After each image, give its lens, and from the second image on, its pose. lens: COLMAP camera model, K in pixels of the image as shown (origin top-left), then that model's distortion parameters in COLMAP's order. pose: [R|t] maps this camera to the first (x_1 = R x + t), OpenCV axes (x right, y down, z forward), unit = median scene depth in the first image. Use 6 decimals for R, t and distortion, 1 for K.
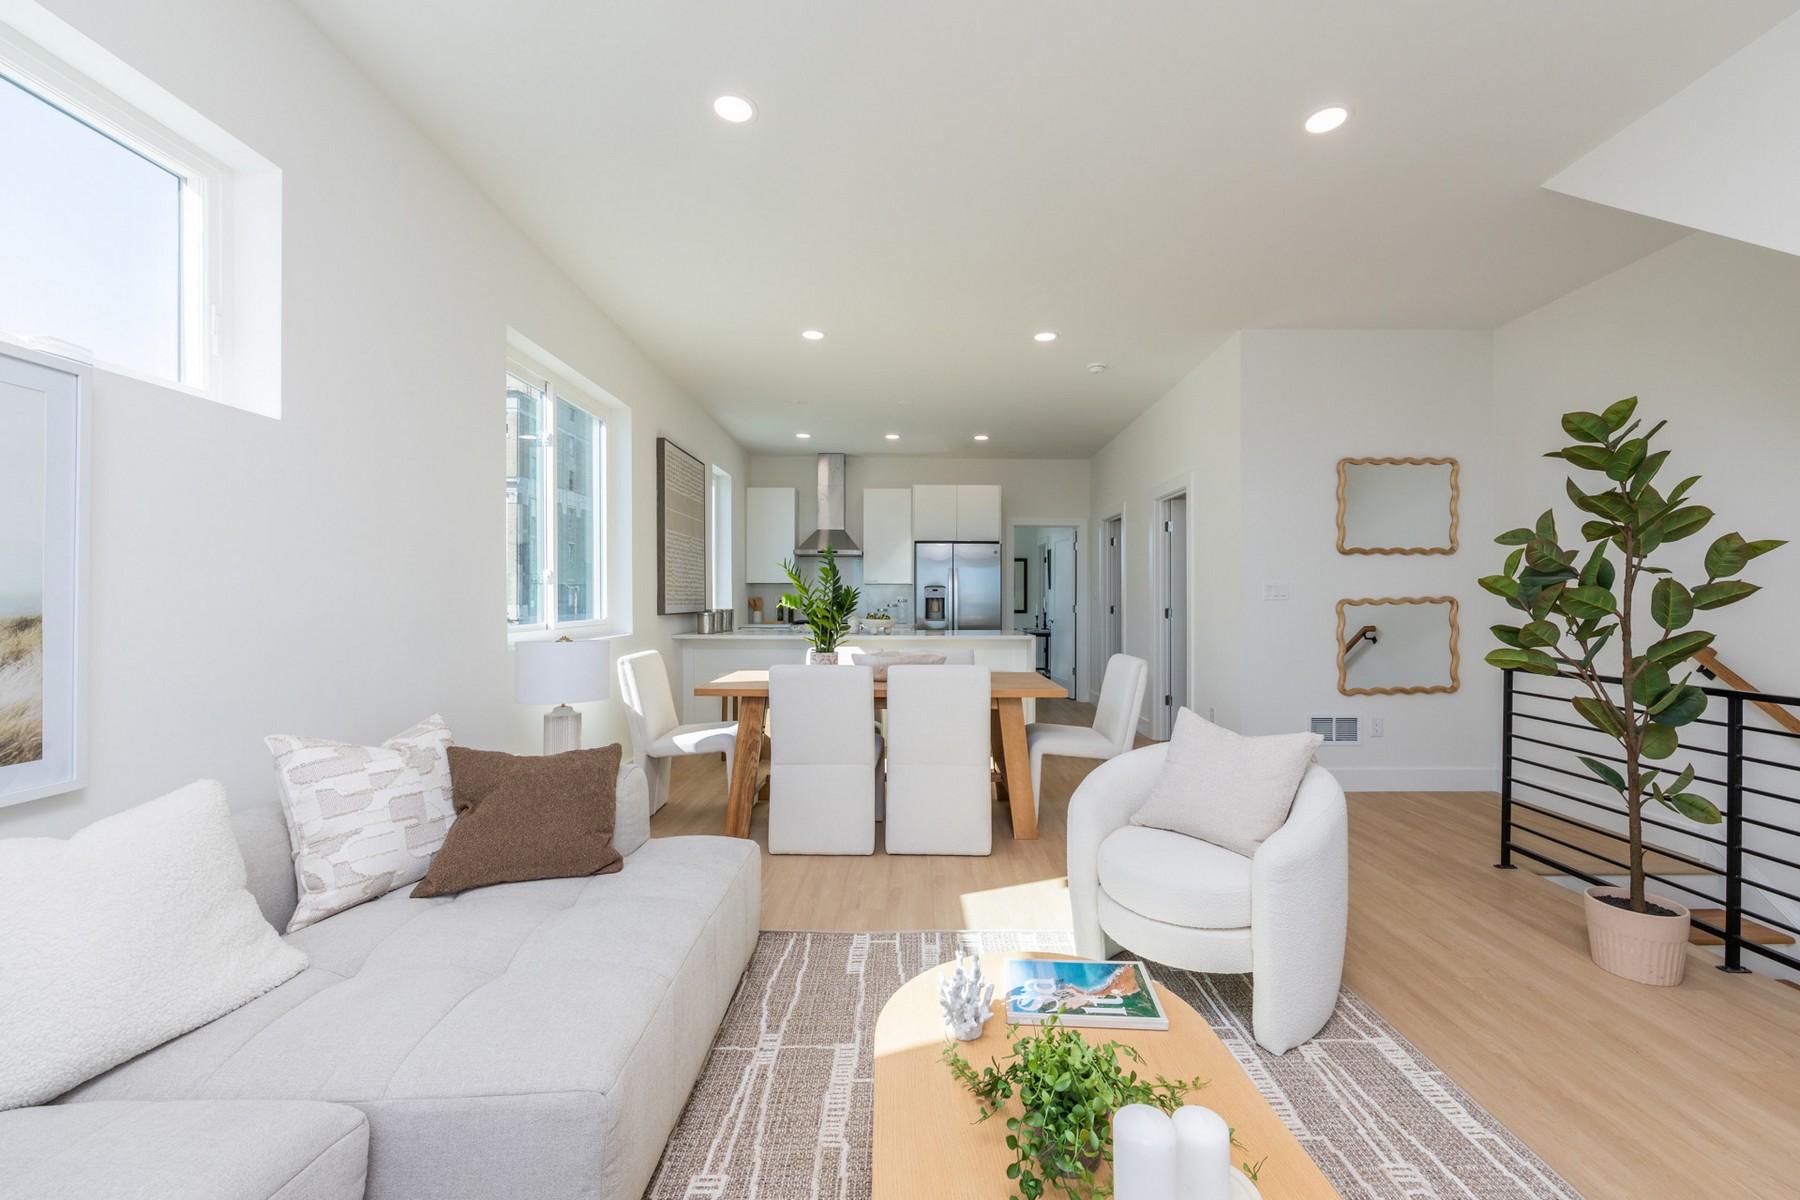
lens RADIAL K [[727.6, 0, 916.6], [0, 727.6, 607.4], [0, 0, 1]] dist [-0.003847, 0.000383]
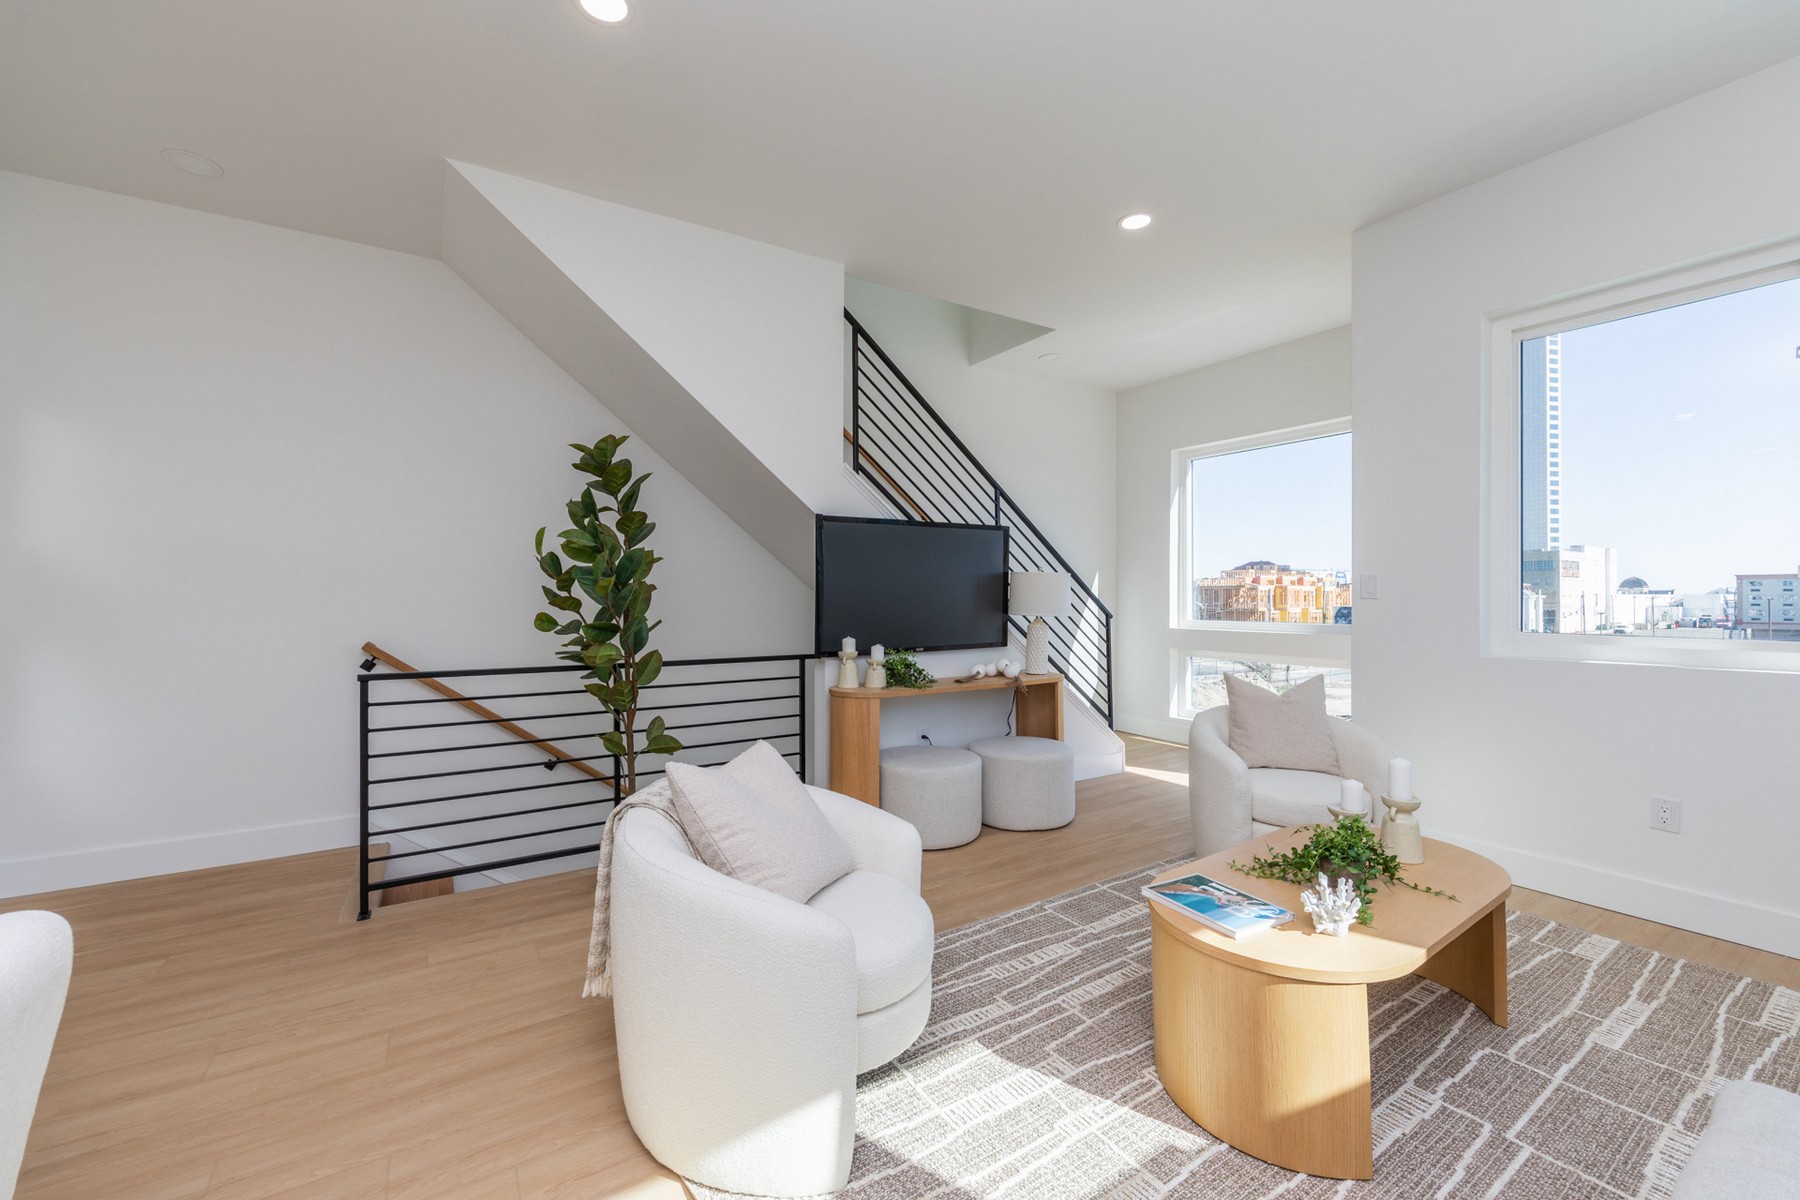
lens RADIAL K [[727.6, 0, 909.8], [0, 727.6, 592.5], [0, 0, 1]] dist [-0.003847, 0.000383]
pose [[-0.552114, -0.004574, 0.833756, -0.317295], [0.003518, 0.999963, 0.007816, -0.027397], [-0.833761, 0.007248, -0.552077, 1.219104]]
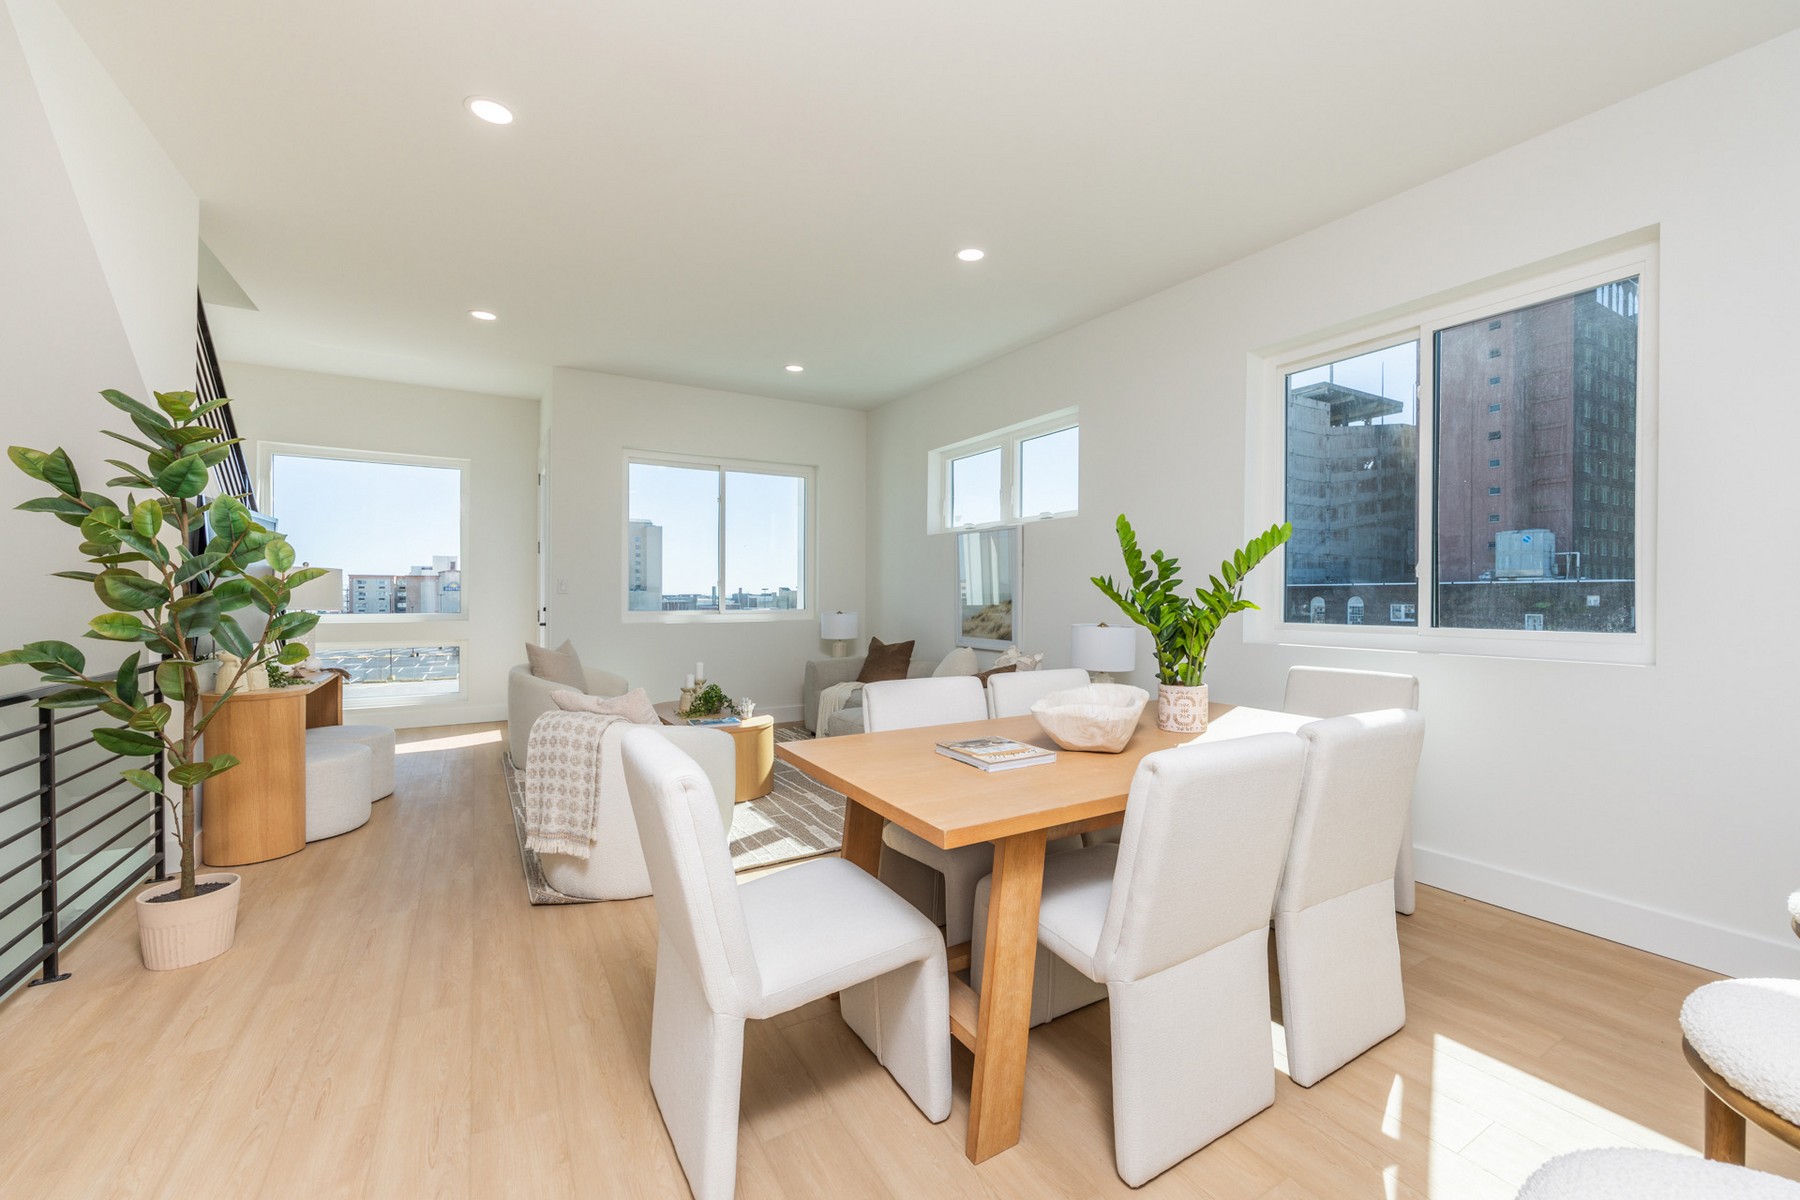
lens RADIAL K [[727.6, 0, 900.1], [0, 727.6, 597.1], [0, 0, 1]] dist [-0.003847, 0.000383]
pose [[-0.865821, -0.000255, -0.500354, 0.597766], [-0.008237, 0.999872, 0.013743, -0.020550], [0.500286, 0.016021, -0.865712, 2.235307]]
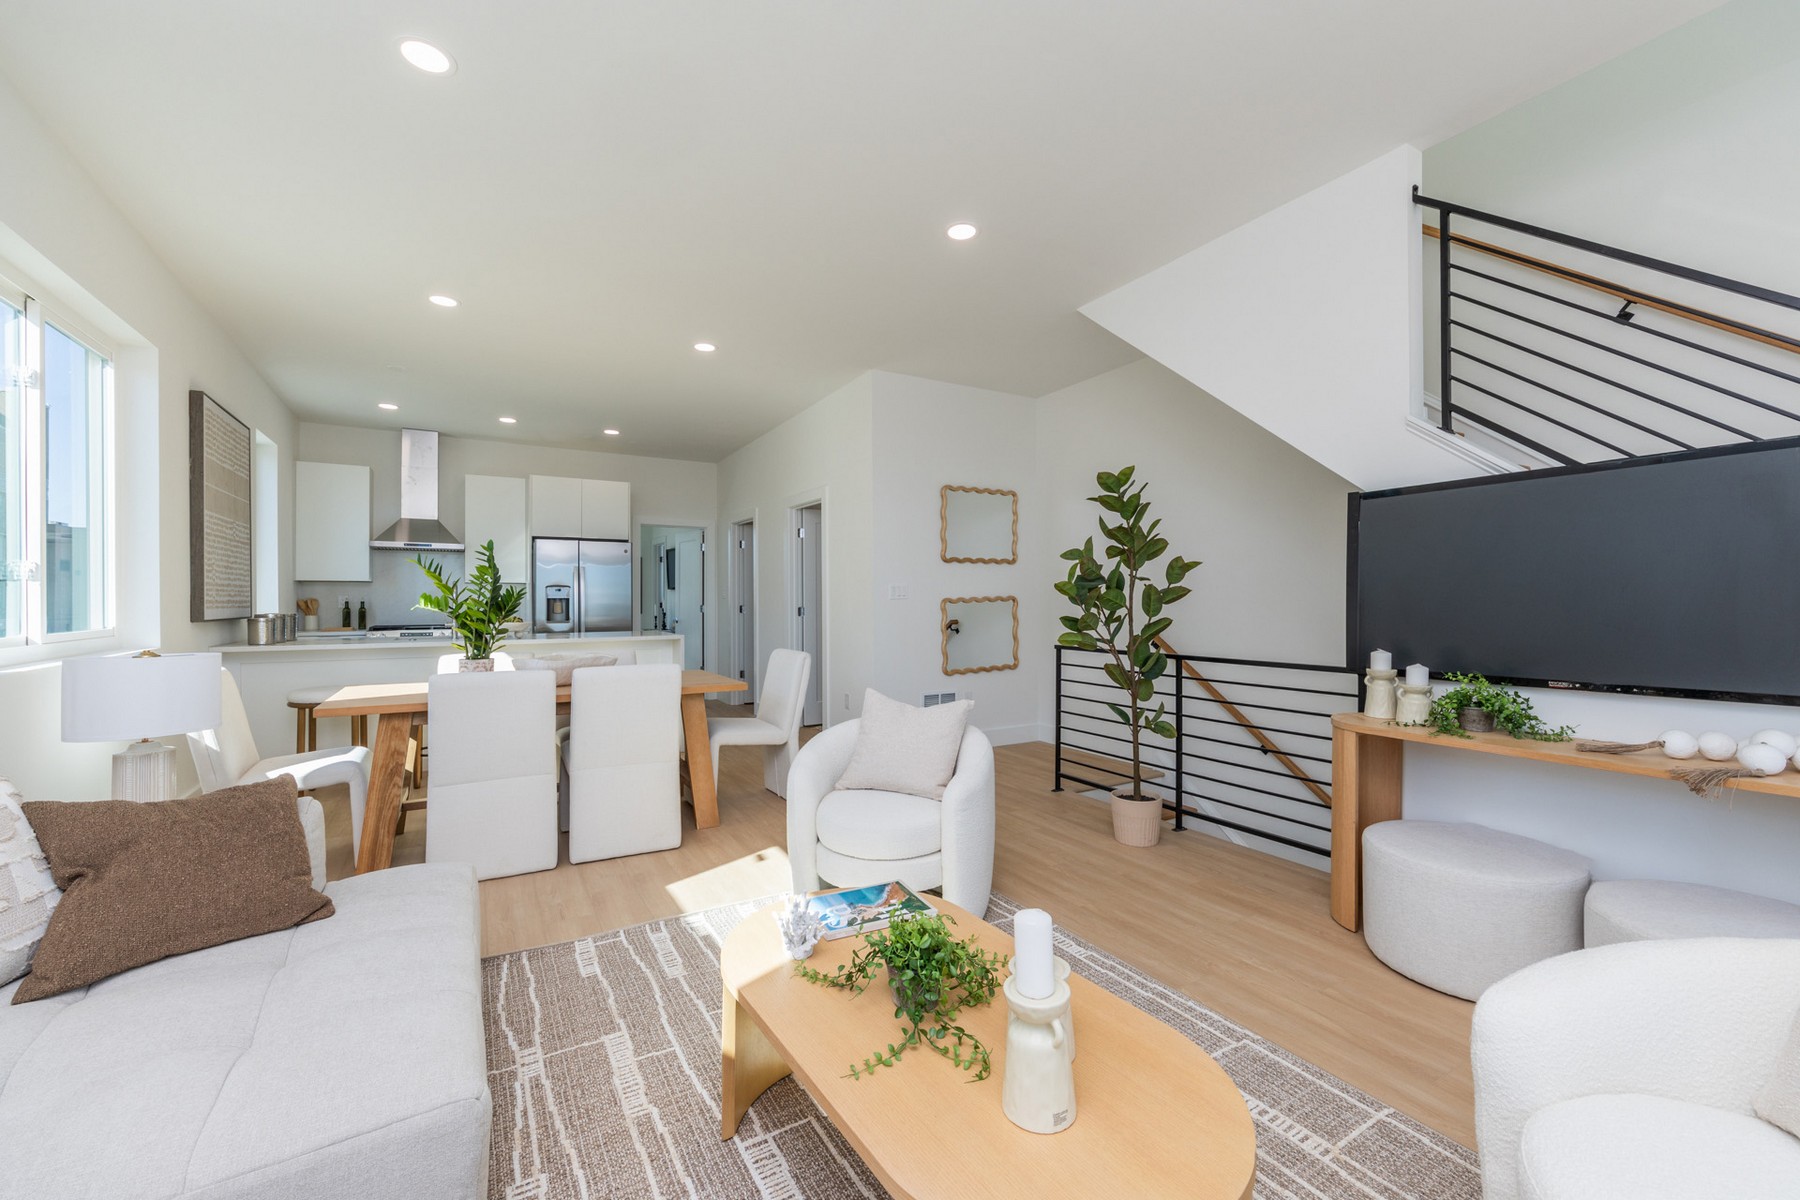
lens RADIAL K [[727.6, 0, 902.1], [0, 727.6, 606.9], [0, 0, 1]] dist [-0.003847, 0.000383]
pose [[0.862203, -0.009434, 0.506476, -0.201834], [0.009582, 0.999951, 0.002314, -0.000349], [-0.506473, 0.002858, 0.862251, -0.072307]]
